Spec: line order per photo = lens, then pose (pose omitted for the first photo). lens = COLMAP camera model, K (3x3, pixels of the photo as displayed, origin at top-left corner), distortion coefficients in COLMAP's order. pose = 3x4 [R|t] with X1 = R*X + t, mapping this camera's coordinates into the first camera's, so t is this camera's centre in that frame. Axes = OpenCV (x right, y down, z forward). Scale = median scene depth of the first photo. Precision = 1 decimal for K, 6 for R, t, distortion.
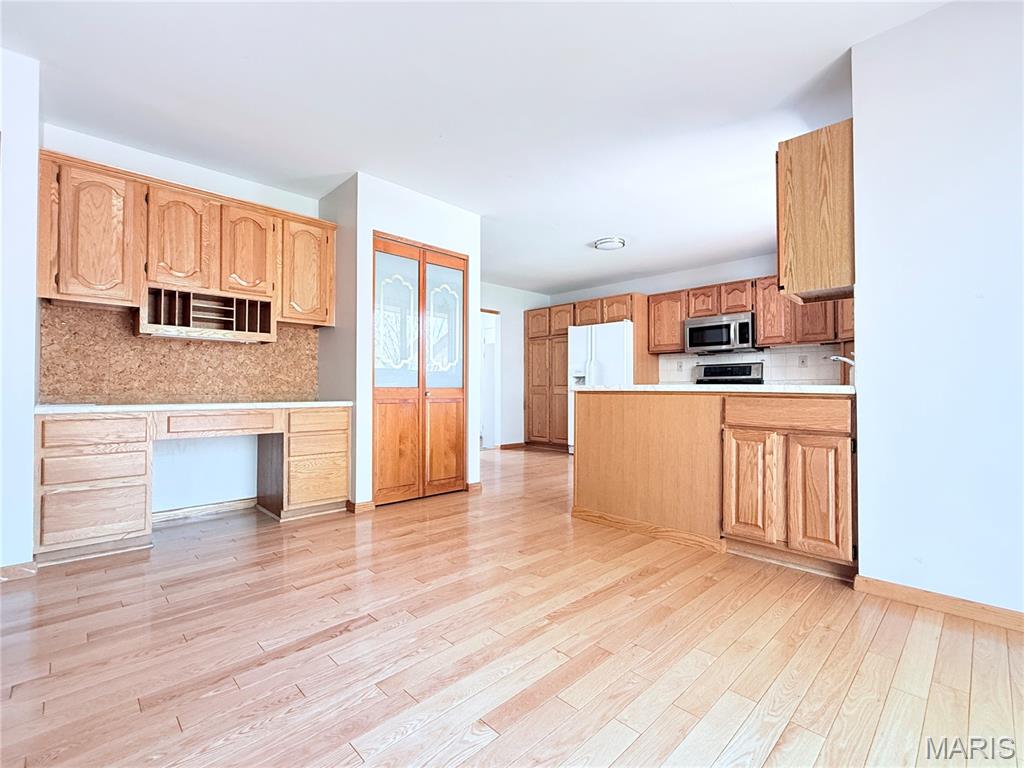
lens RADIAL K [[464.3, 0, 512.5], [0, 464.3, 383.9], [0, 0, 1]] dist [0.002263, 0.000097]
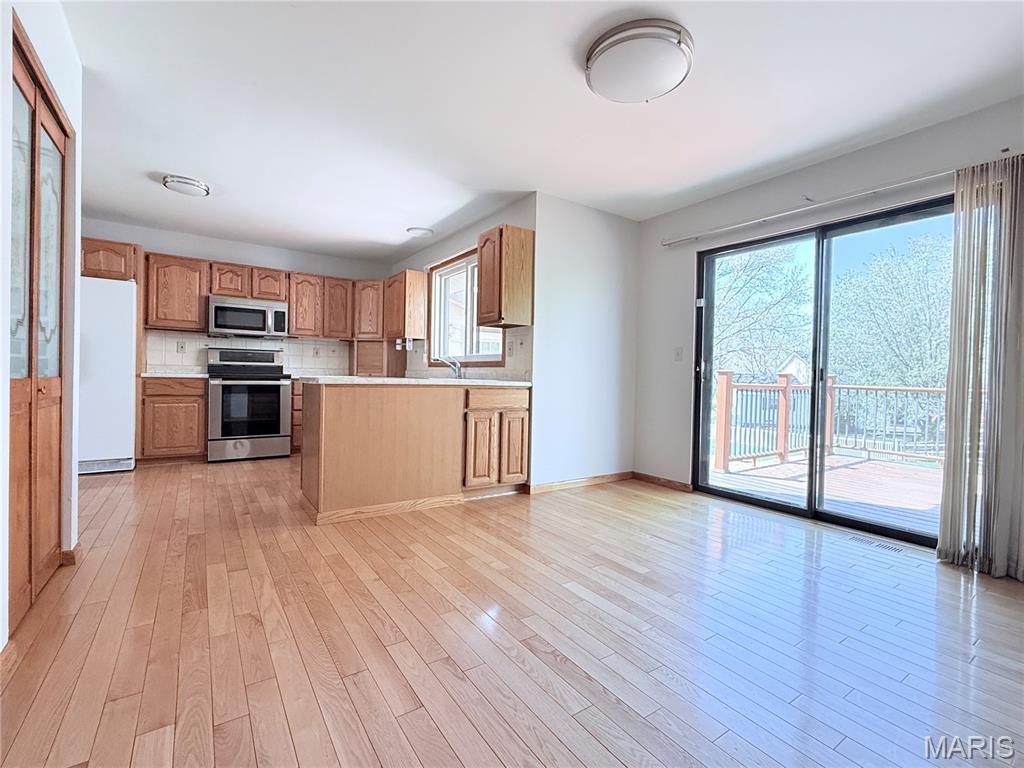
lens RADIAL K [[464.3, 0, 512.2], [0, 464.3, 384.8], [0, 0, 1]] dist [0.002263, 0.000097]
pose [[0.178977, -0.017414, 0.983699, -0.433851], [-0.031912, 0.999215, 0.023494, -0.010474], [-0.983336, -0.035597, 0.178281, 0.312199]]
